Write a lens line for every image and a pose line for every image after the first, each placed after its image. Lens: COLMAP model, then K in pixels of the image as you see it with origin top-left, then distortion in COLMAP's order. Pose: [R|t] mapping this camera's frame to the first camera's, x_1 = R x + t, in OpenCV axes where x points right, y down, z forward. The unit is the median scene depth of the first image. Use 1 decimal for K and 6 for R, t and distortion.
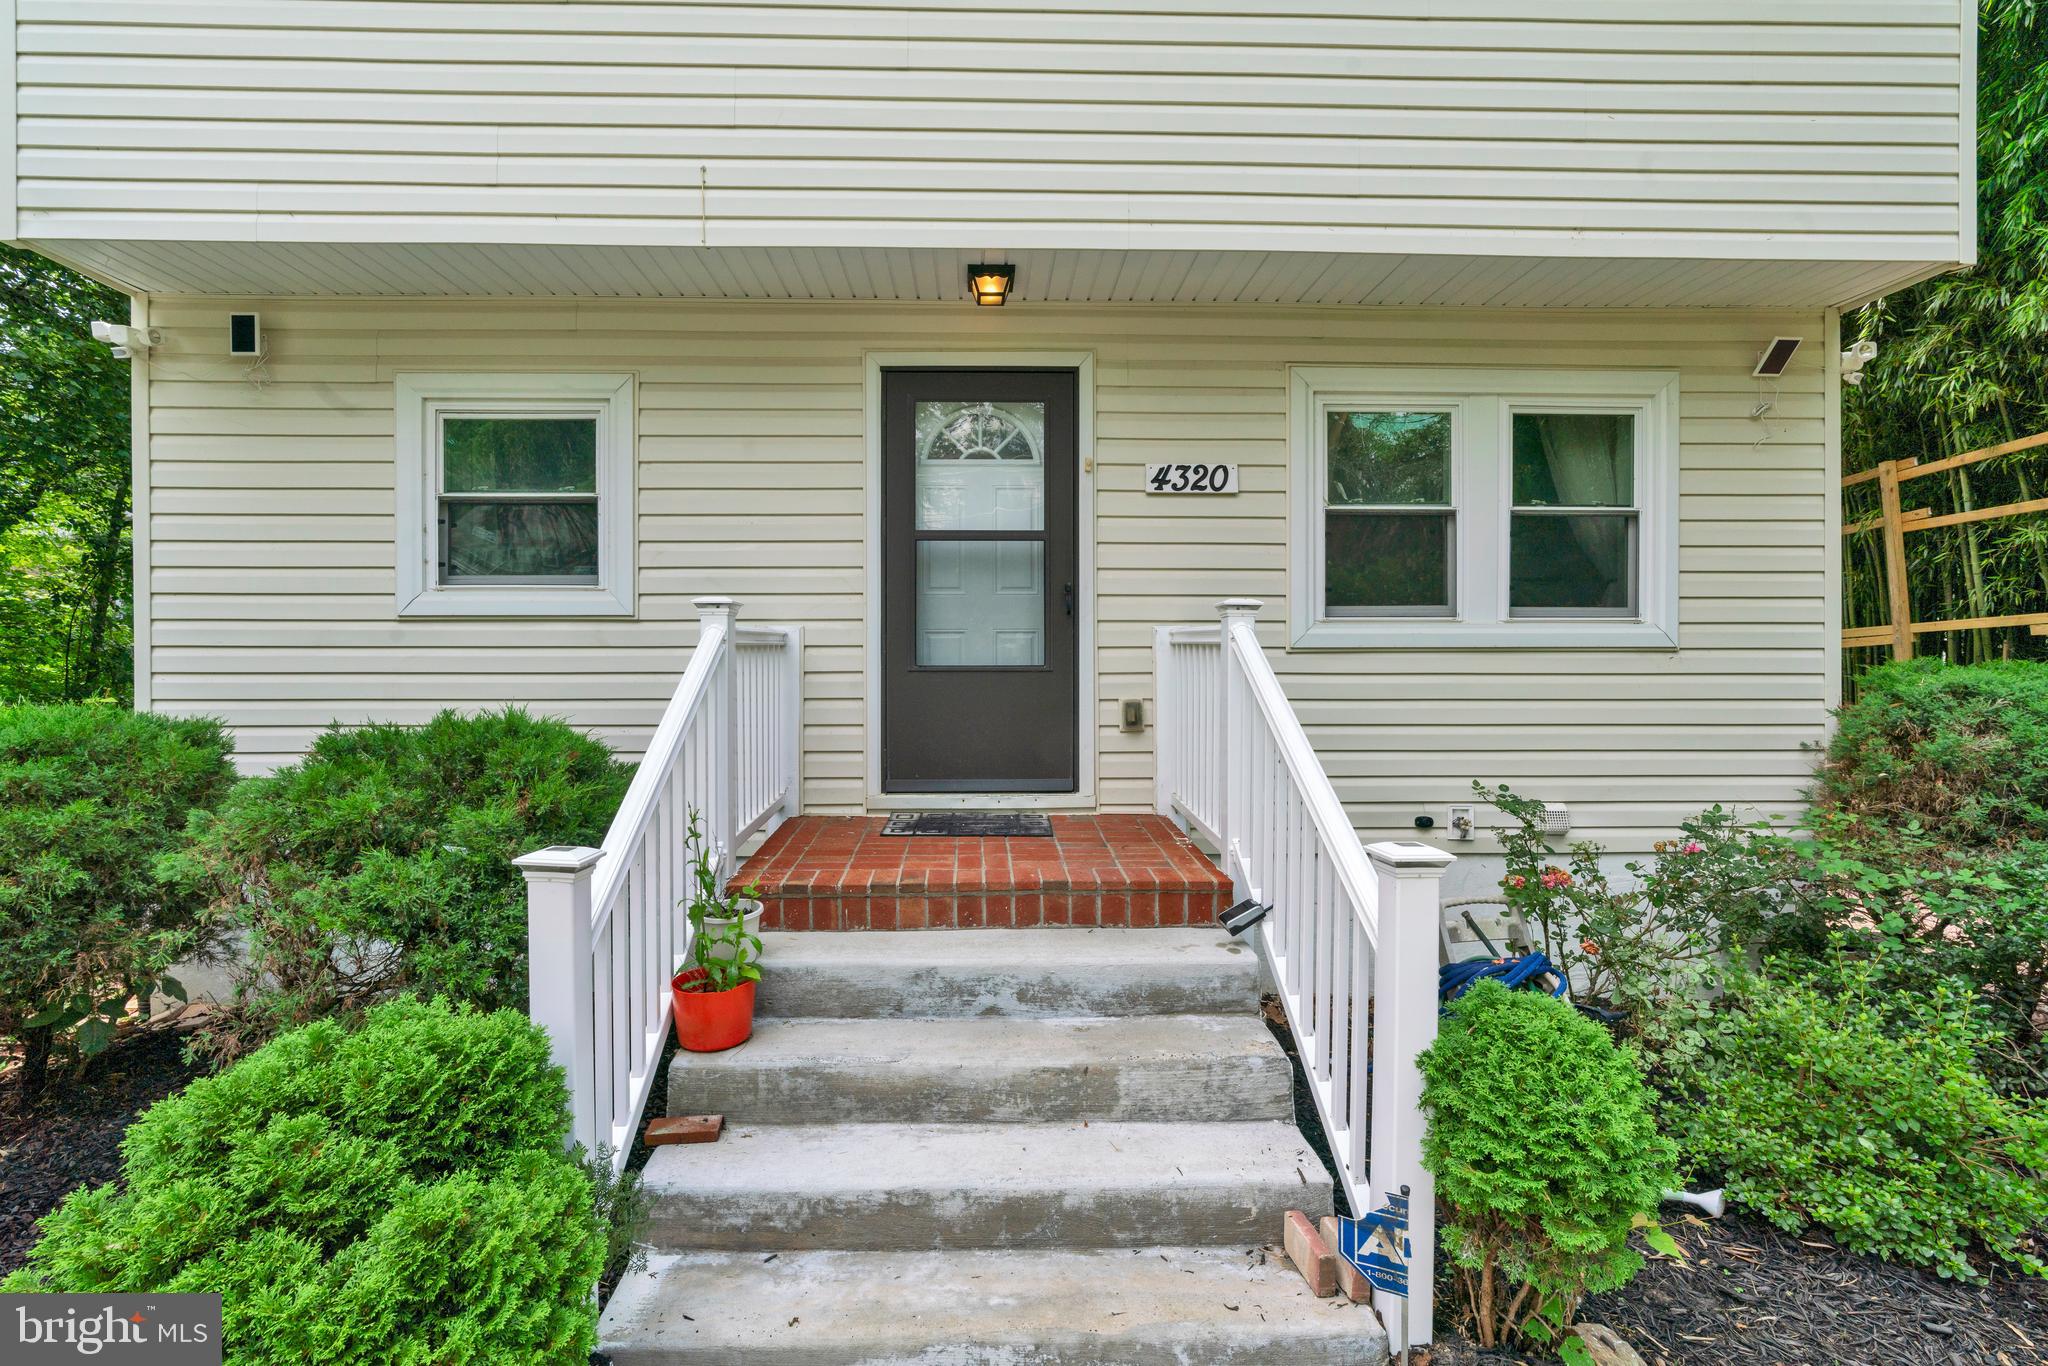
lens RADIAL K [[914.1, 0, 1004.0], [0, 914.1, 687.7], [0, 0, 1]] dist [-0.004541, -0.000246]
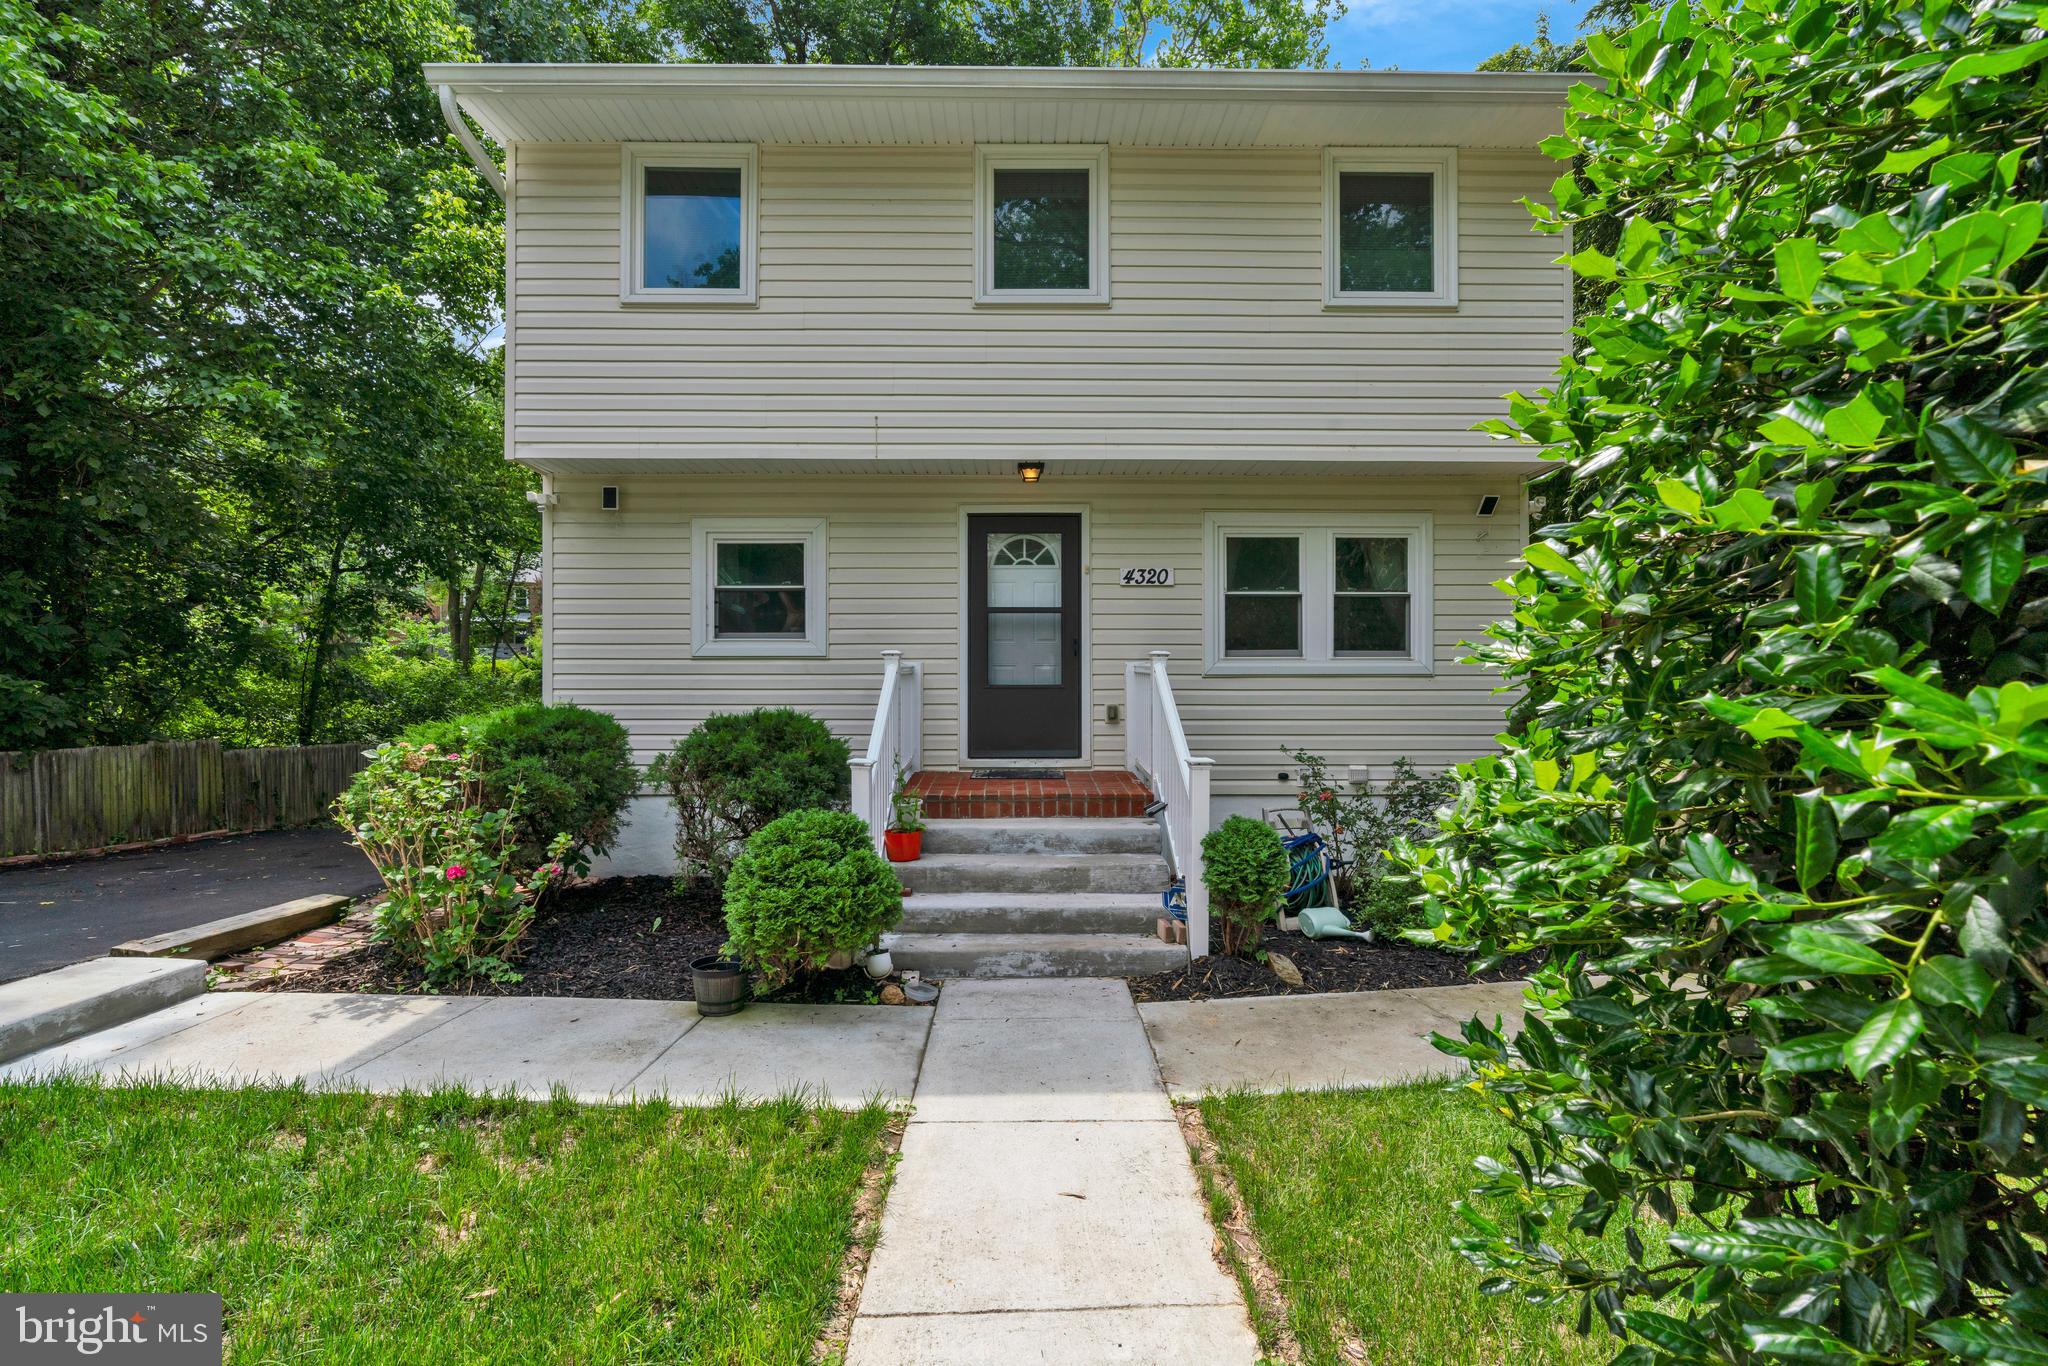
lens RADIAL K [[914.1, 0, 1004.0], [0, 914.1, 687.7], [0, 0, 1]] dist [-0.004541, -0.000246]
pose [[0.999260, 0.000378, -0.038455, 0.001799], [-0.001083, 0.999832, -0.018308, 0.013005], [0.038442, 0.018336, 0.999093, -0.736833]]
